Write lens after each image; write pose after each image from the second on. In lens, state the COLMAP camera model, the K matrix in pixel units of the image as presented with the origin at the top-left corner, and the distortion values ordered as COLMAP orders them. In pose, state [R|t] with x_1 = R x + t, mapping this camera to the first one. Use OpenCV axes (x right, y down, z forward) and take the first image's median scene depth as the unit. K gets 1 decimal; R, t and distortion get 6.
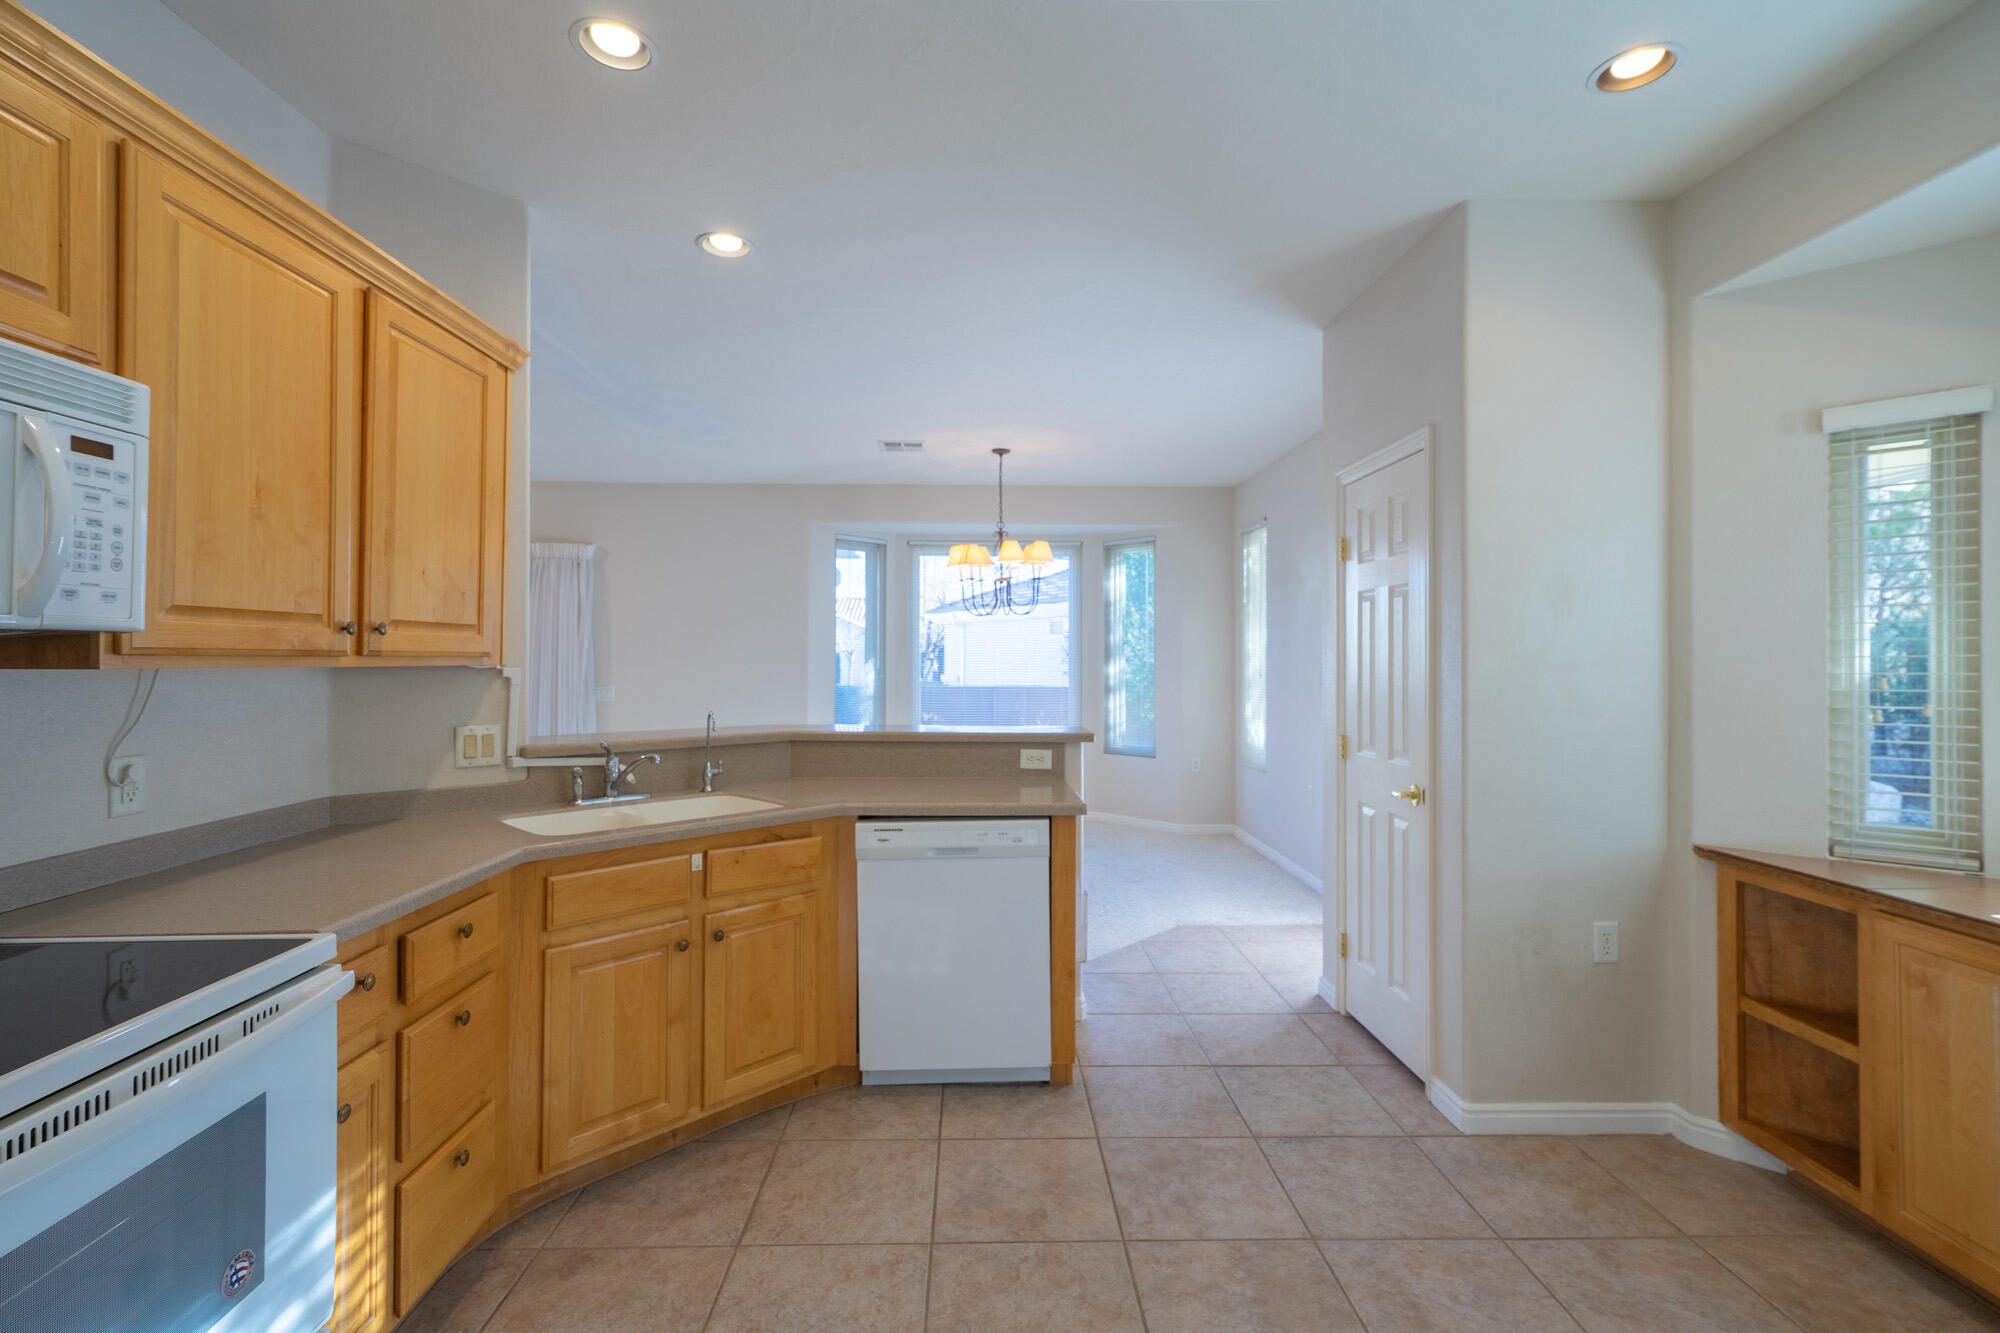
lens RADIAL K [[913.5, 0, 1001.8], [0, 913.5, 660.0], [0, 0, 1]] dist [-0.003461, 0.000061]
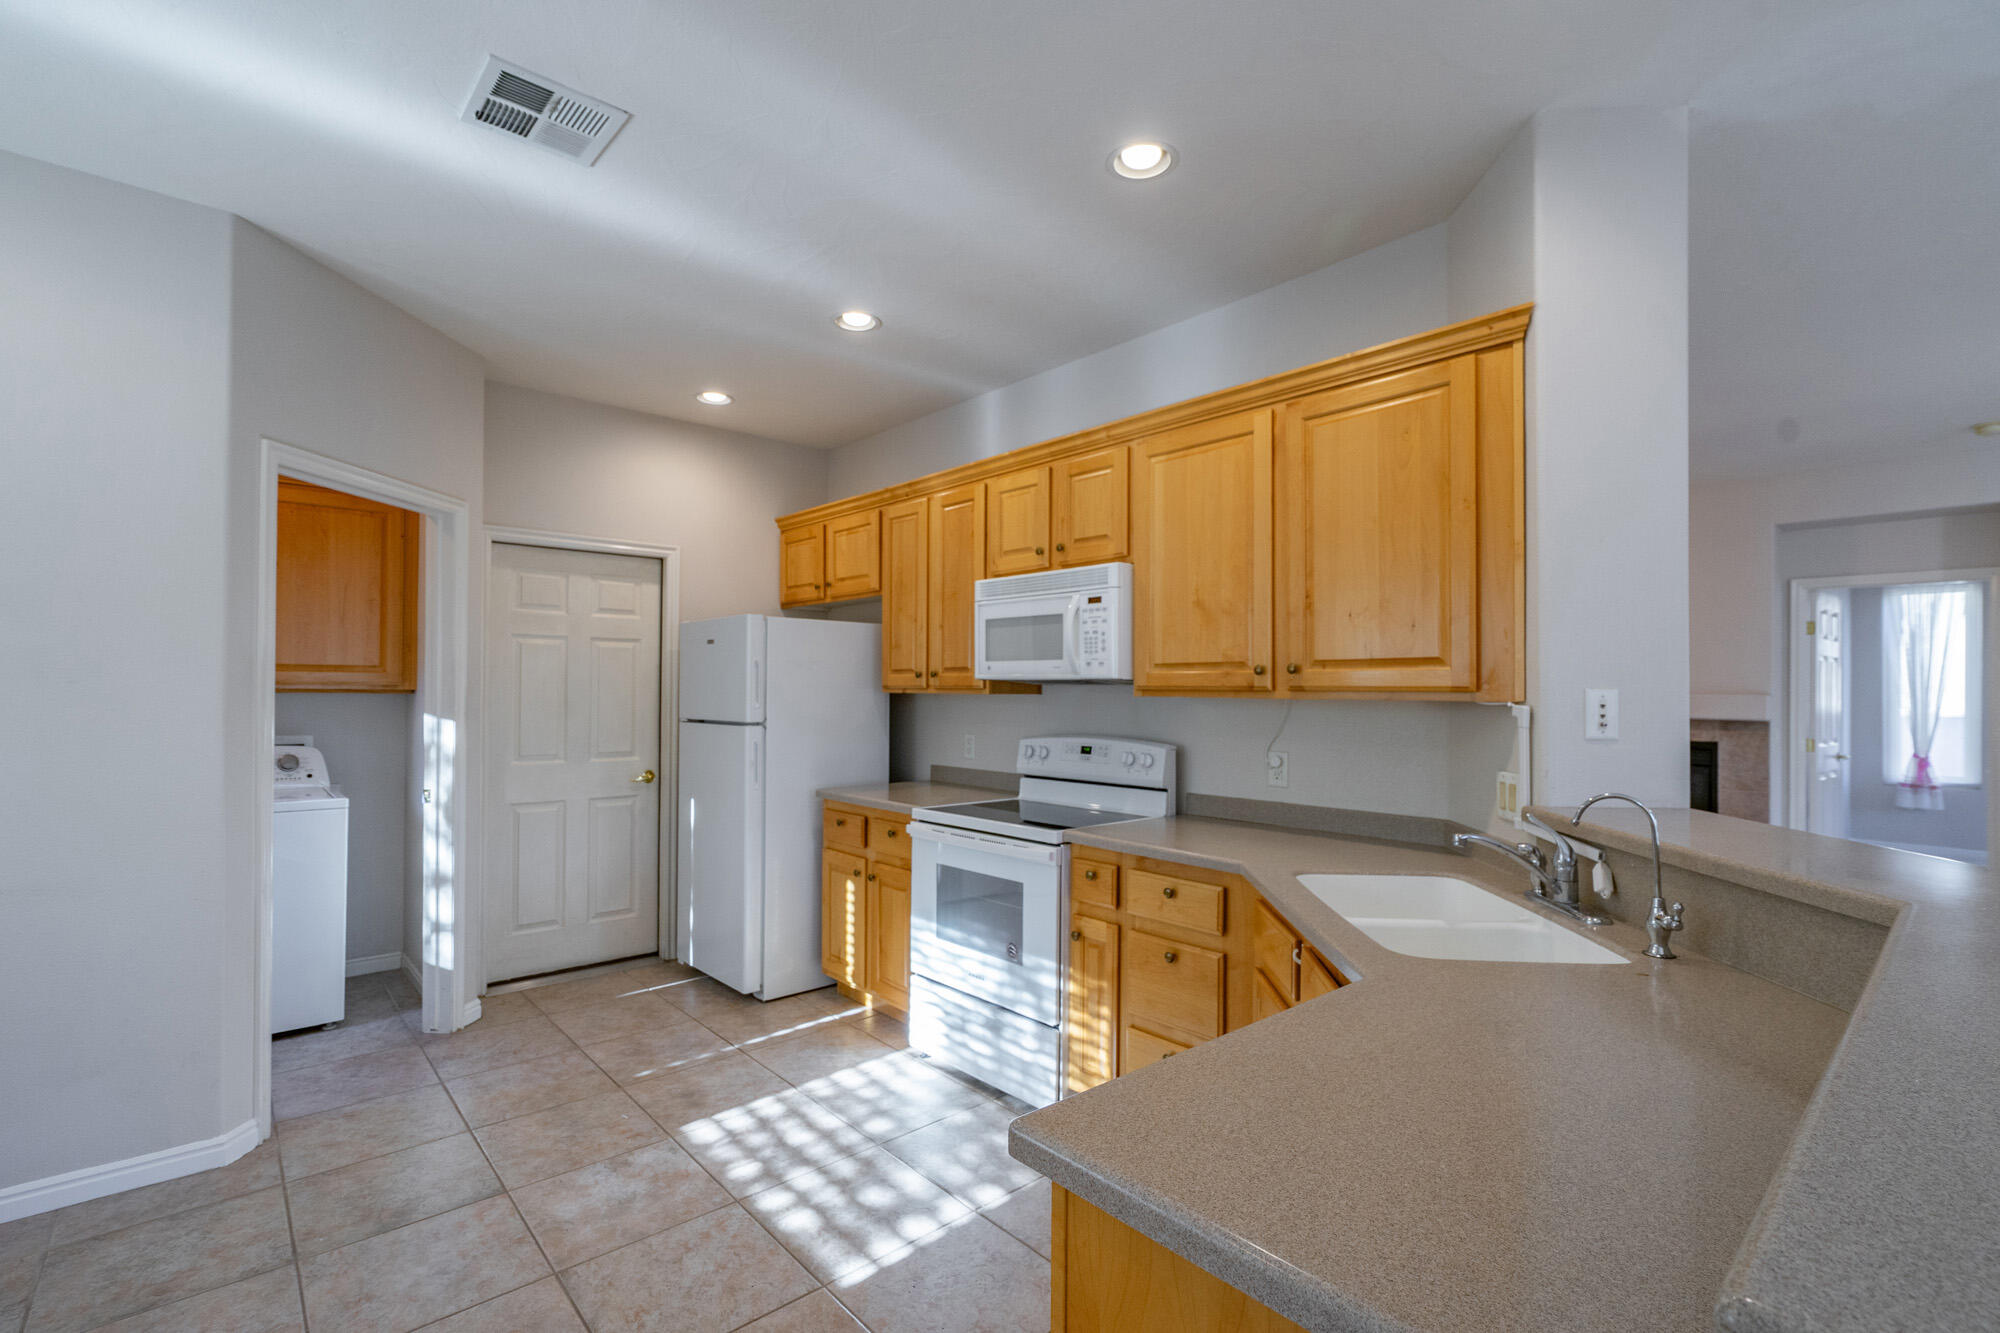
lens RADIAL K [[896.9, 0, 1001.2], [0, 896.9, 685.8], [0, 0, 1]] dist [-0.000760, 0.000011]
pose [[-0.767163, -0.010973, -0.641358, 0.539958], [-0.007393, 0.999939, -0.008265, 0.004232], [0.641409, -0.001600, -0.767197, 2.191546]]
